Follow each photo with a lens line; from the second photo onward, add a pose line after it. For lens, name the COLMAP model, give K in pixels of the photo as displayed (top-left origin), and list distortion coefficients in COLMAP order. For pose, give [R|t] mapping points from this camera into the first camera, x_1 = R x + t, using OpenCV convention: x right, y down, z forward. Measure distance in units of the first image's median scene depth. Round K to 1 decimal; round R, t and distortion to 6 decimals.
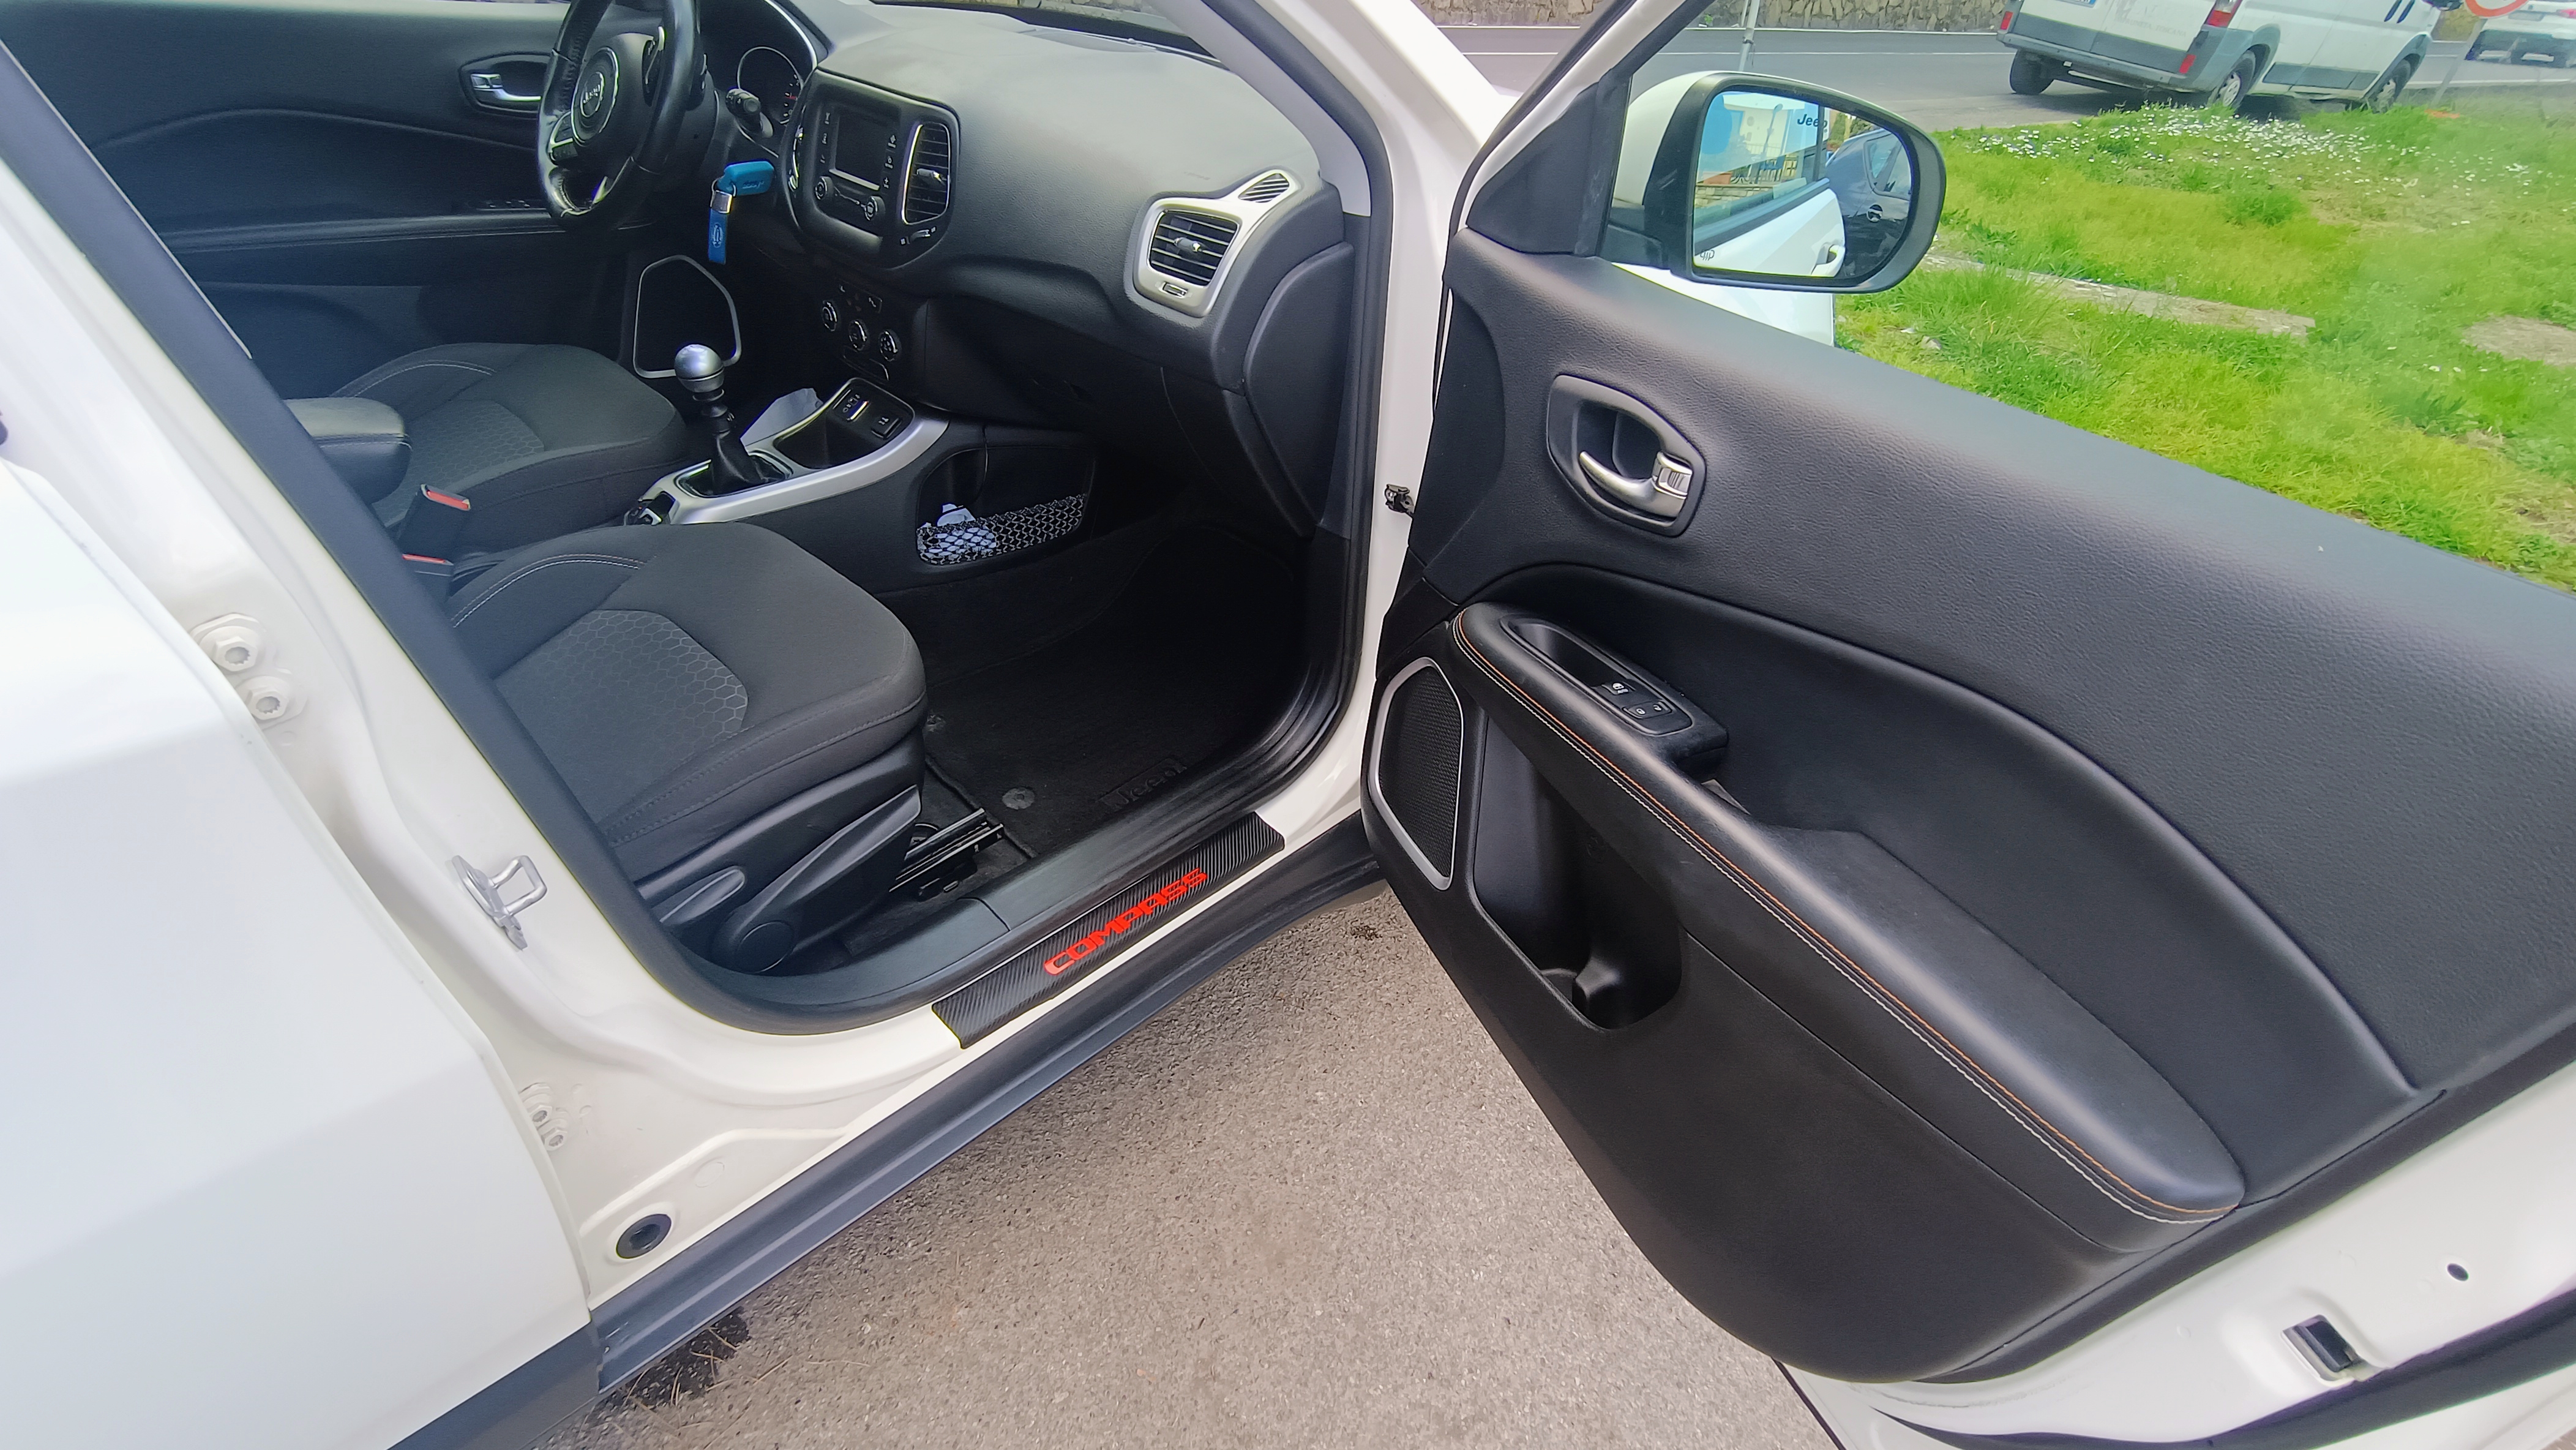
lens RADIAL K [[1187.0, 0, 1287.3], [0, 1187.0, 711.6], [0, 0, 1]] dist [-0.000812, -0.000533]
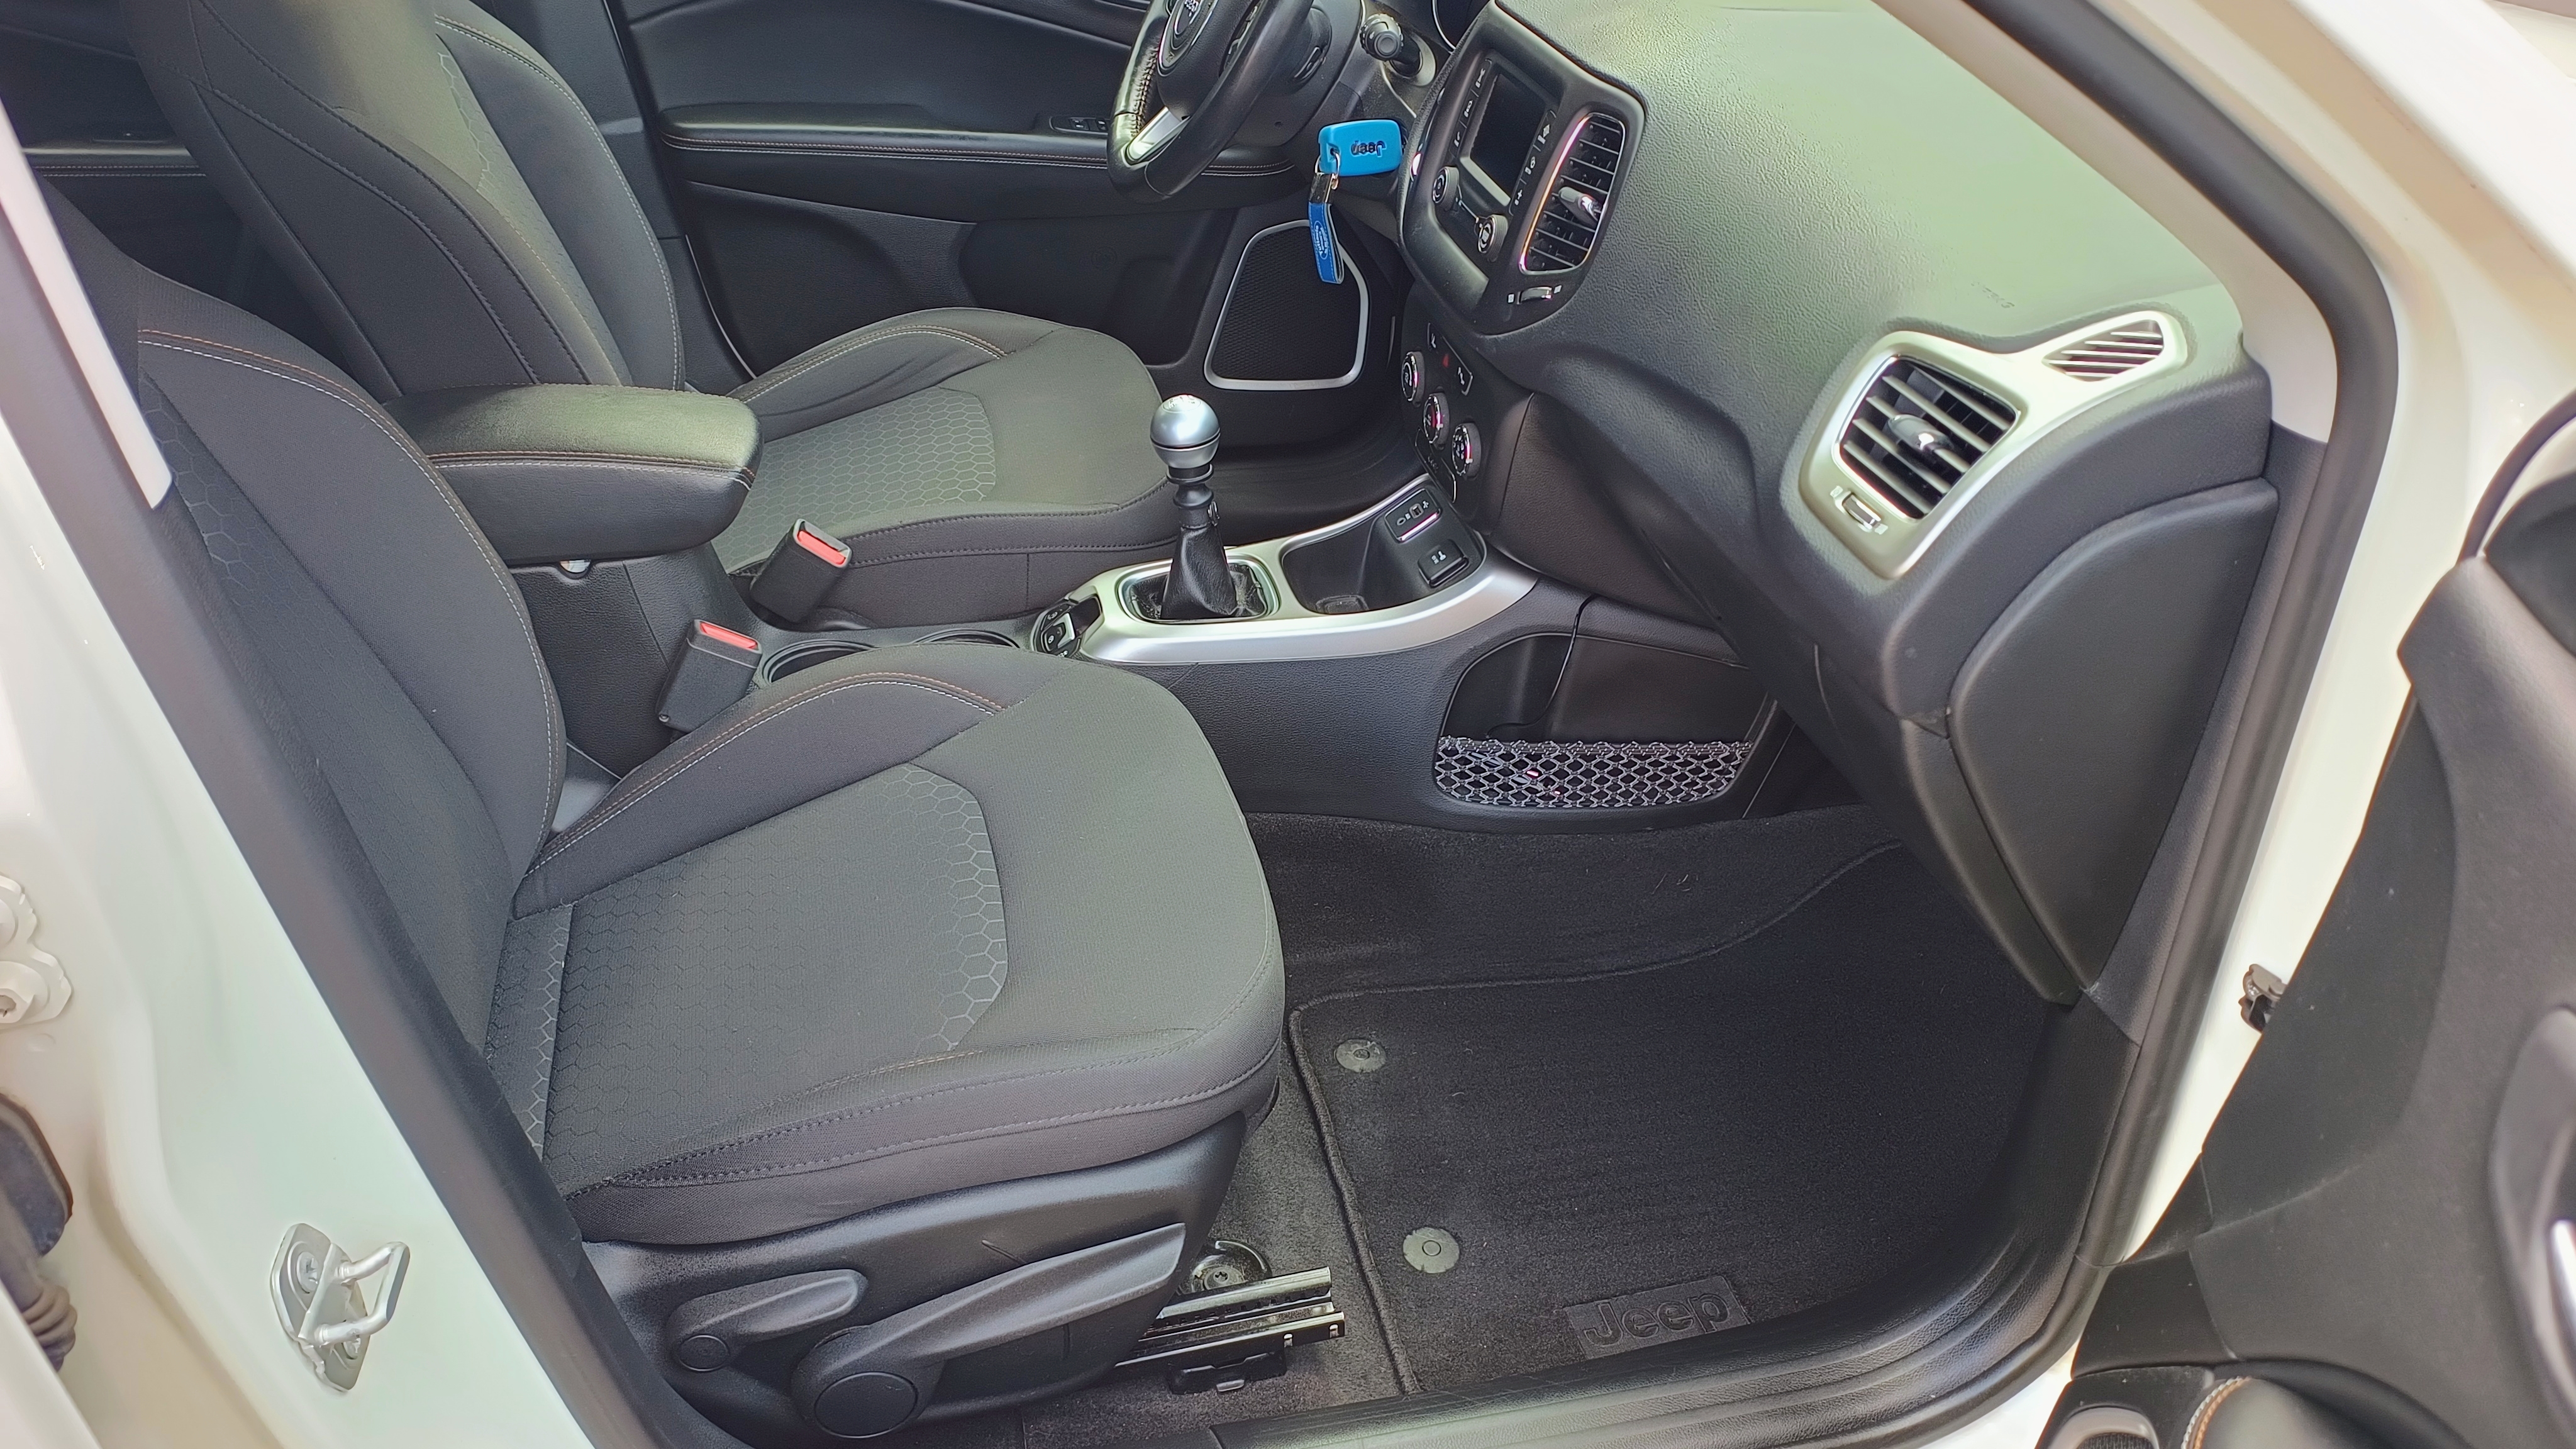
lens RADIAL K [[1878.1, 0, 1330.0], [0, 1878.1, 733.1], [0, 0, 1]] dist [0.074141, -0.153853]
pose [[0.843386, 0.264715, -0.467575, 0.099882], [-0.301232, 0.953544, -0.003502, -0.162723], [0.444926, 0.143802, 0.883947, 0.163110]]
